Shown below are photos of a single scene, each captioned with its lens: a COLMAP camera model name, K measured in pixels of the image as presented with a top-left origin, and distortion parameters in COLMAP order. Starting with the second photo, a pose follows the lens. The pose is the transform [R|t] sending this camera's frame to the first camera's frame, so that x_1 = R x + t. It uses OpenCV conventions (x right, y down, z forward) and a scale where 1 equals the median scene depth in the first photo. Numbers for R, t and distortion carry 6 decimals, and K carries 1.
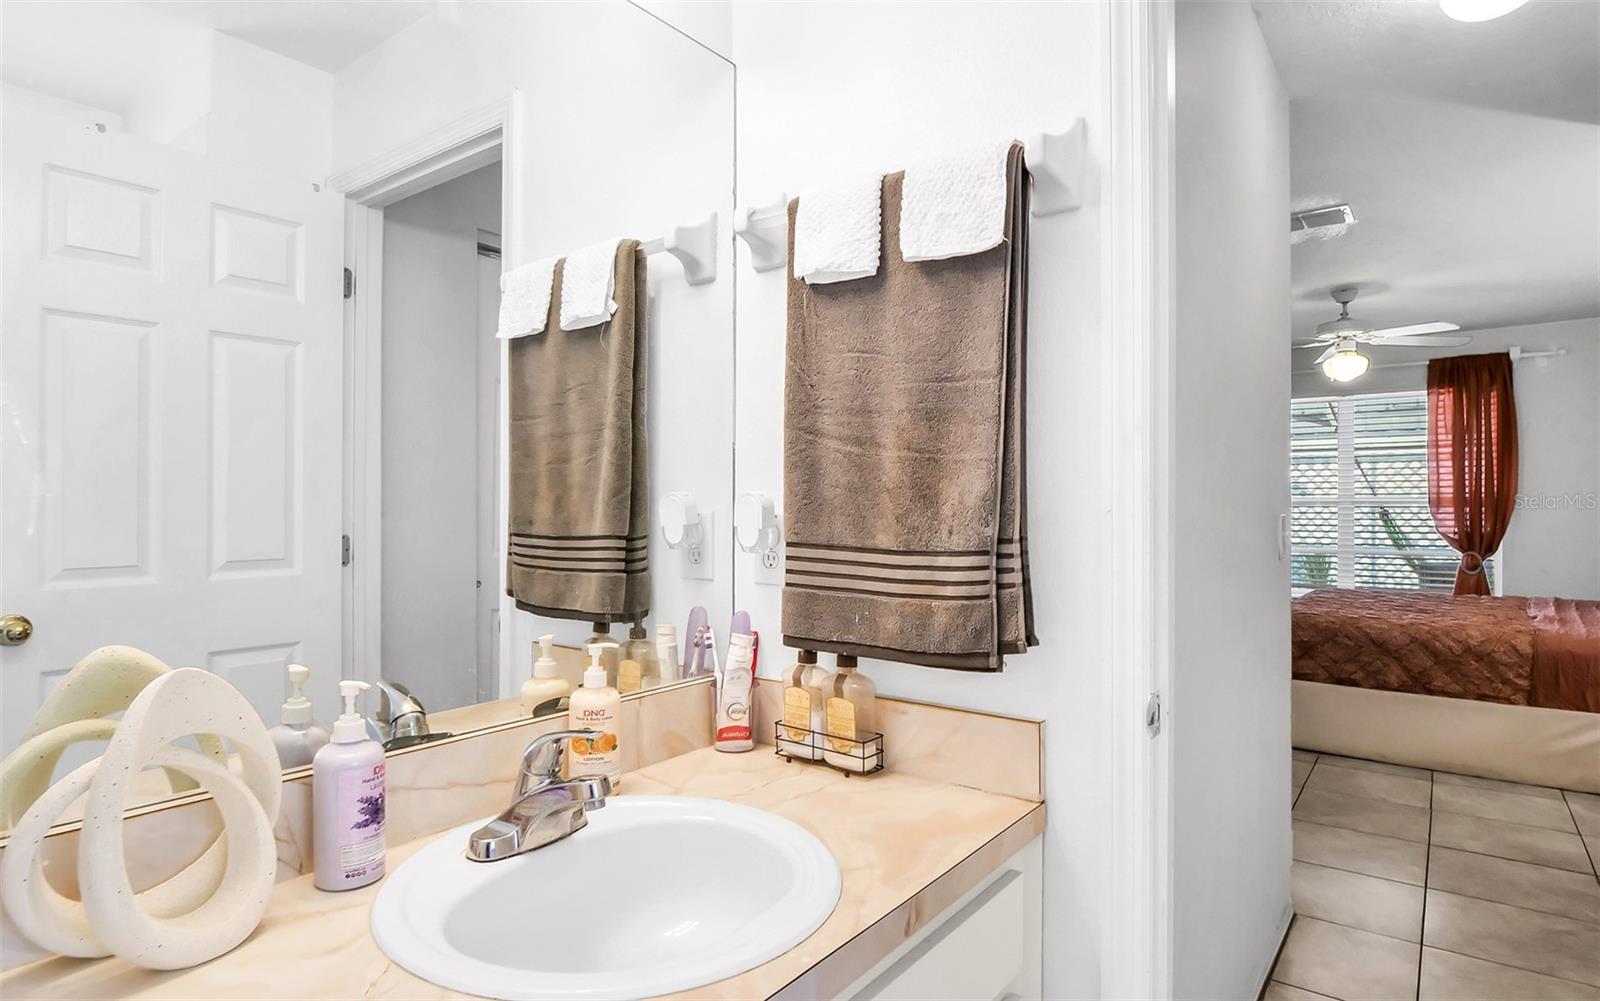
lens RADIAL K [[881.9, 0, 794.8], [0, 881.9, 507.2], [0, 0, 1]] dist [-0.007672, -0.000811]
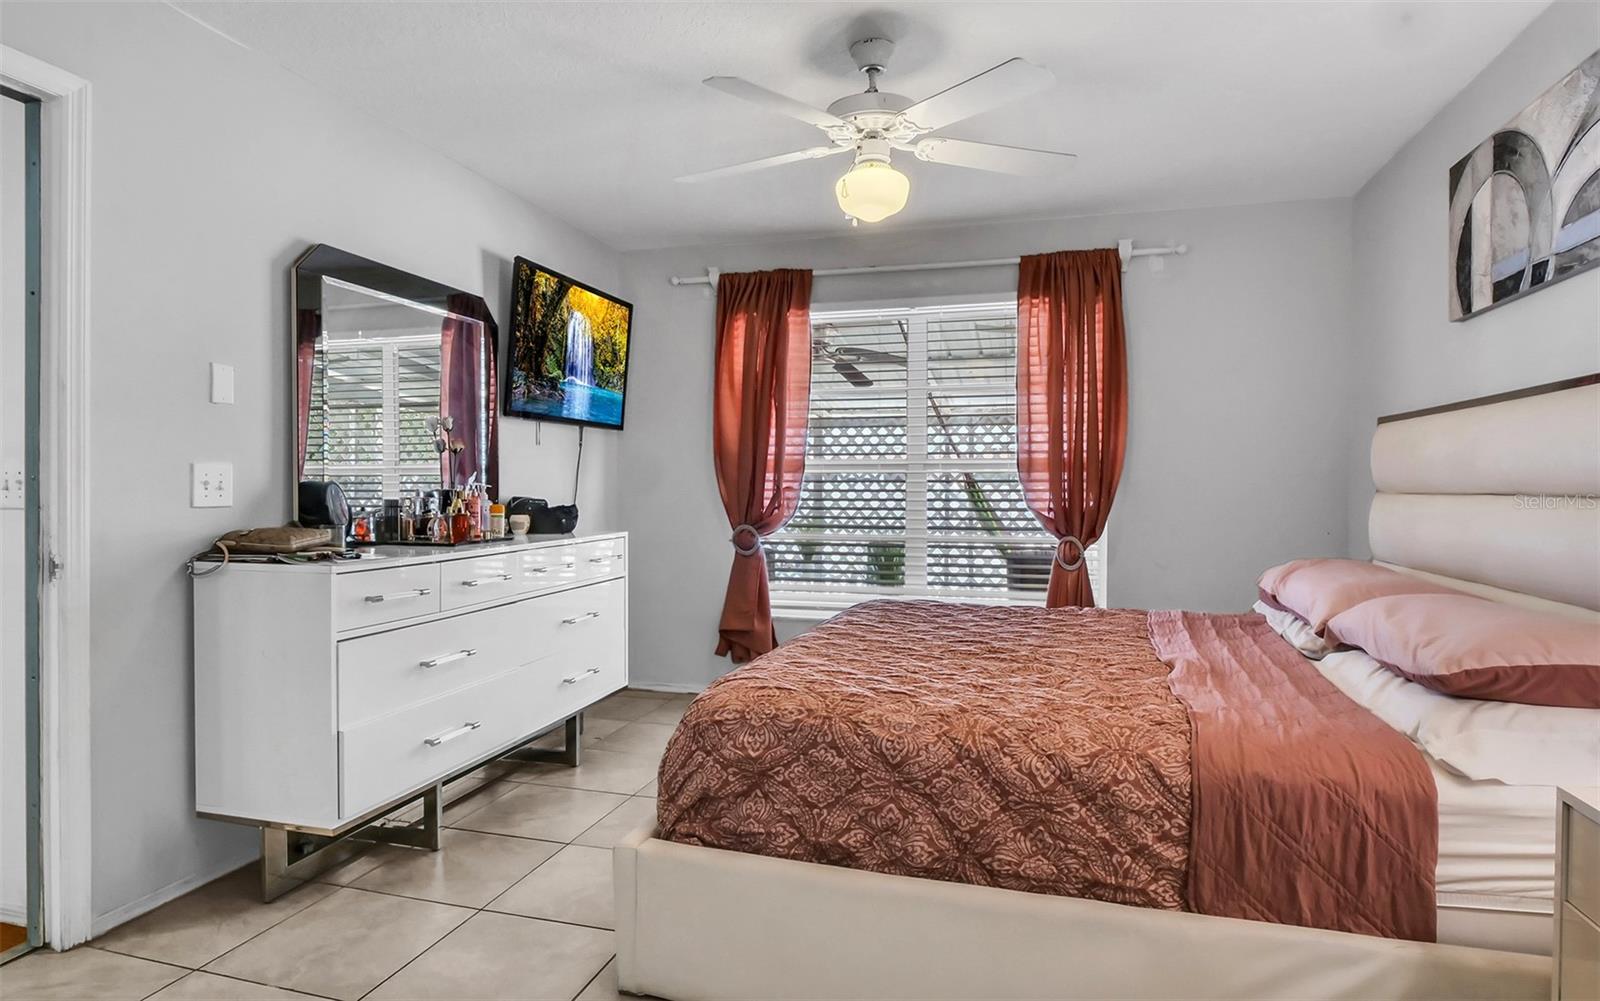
lens RADIAL K [[907.4, 0, 787.1], [0, 907.4, 503.4], [0, 0, 1]] dist [-0.003876, -0.003075]
pose [[0.936794, -0.002670, 0.349872, 0.324649], [-0.003180, 0.999865, 0.016145, 0.013810], [-0.349867, -0.016238, 0.936658, 0.424842]]
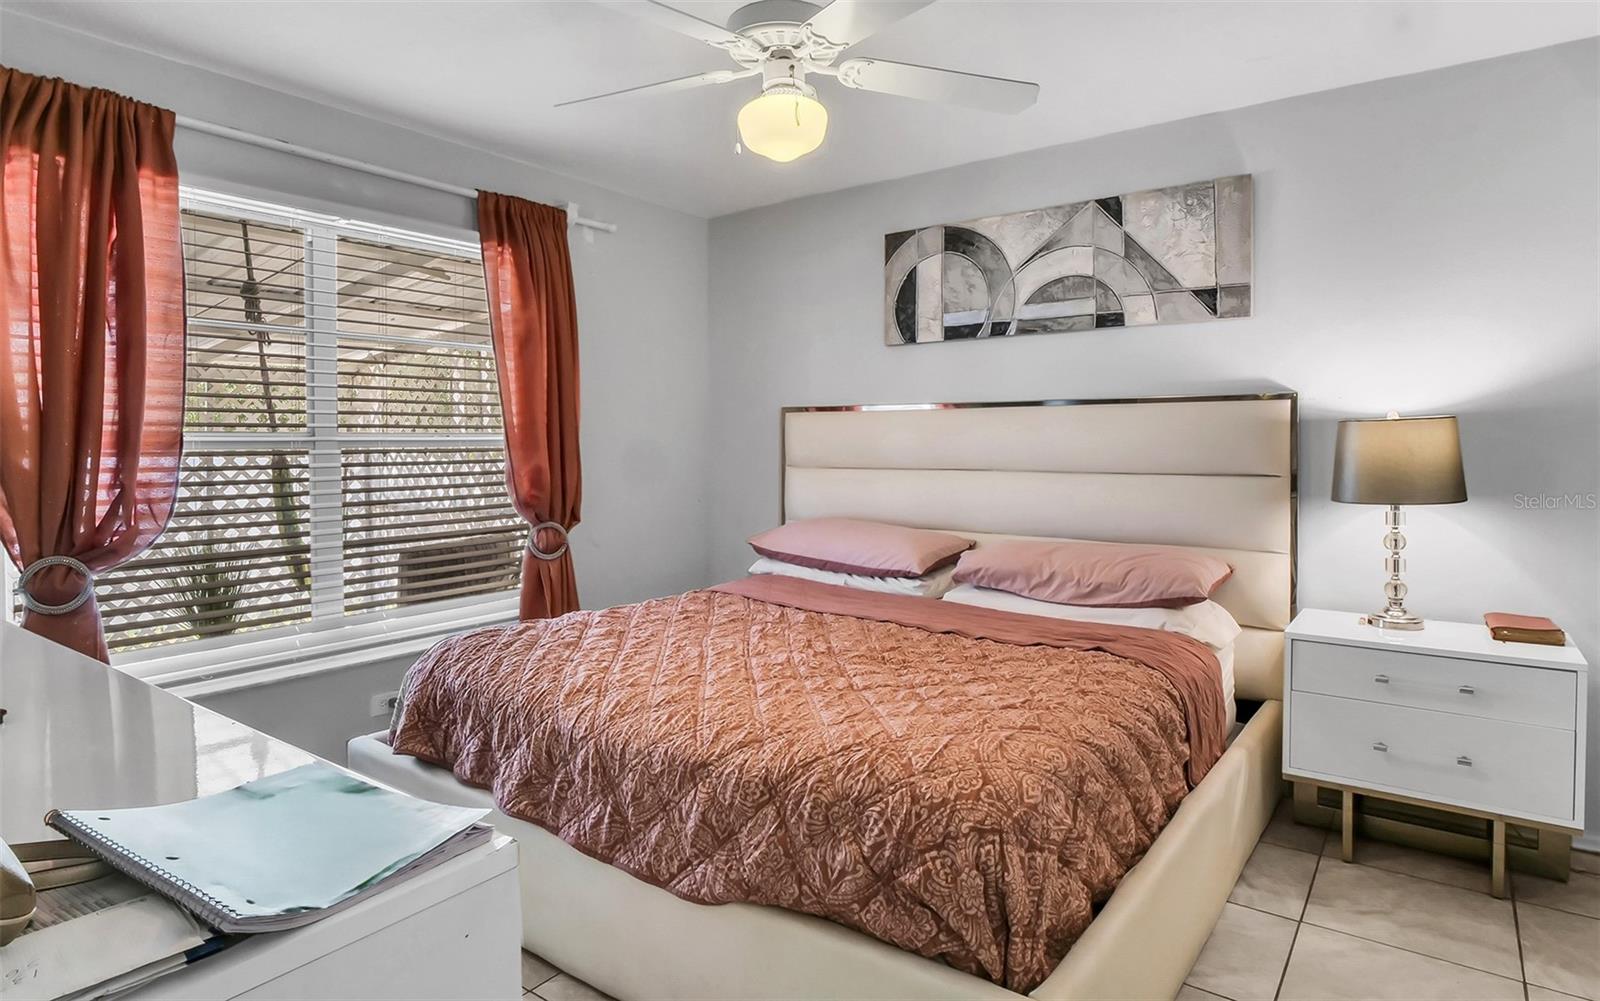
lens RADIAL K [[907.4, 0, 800.7], [0, 907.4, 489.9], [0, 0, 1]] dist [-0.003876, -0.003075]
pose [[-0.025241, -0.052434, 0.998305, 0.135031], [0.005893, 0.998598, 0.052598, -0.005125], [-0.999664, 0.007211, -0.024896, 0.855718]]
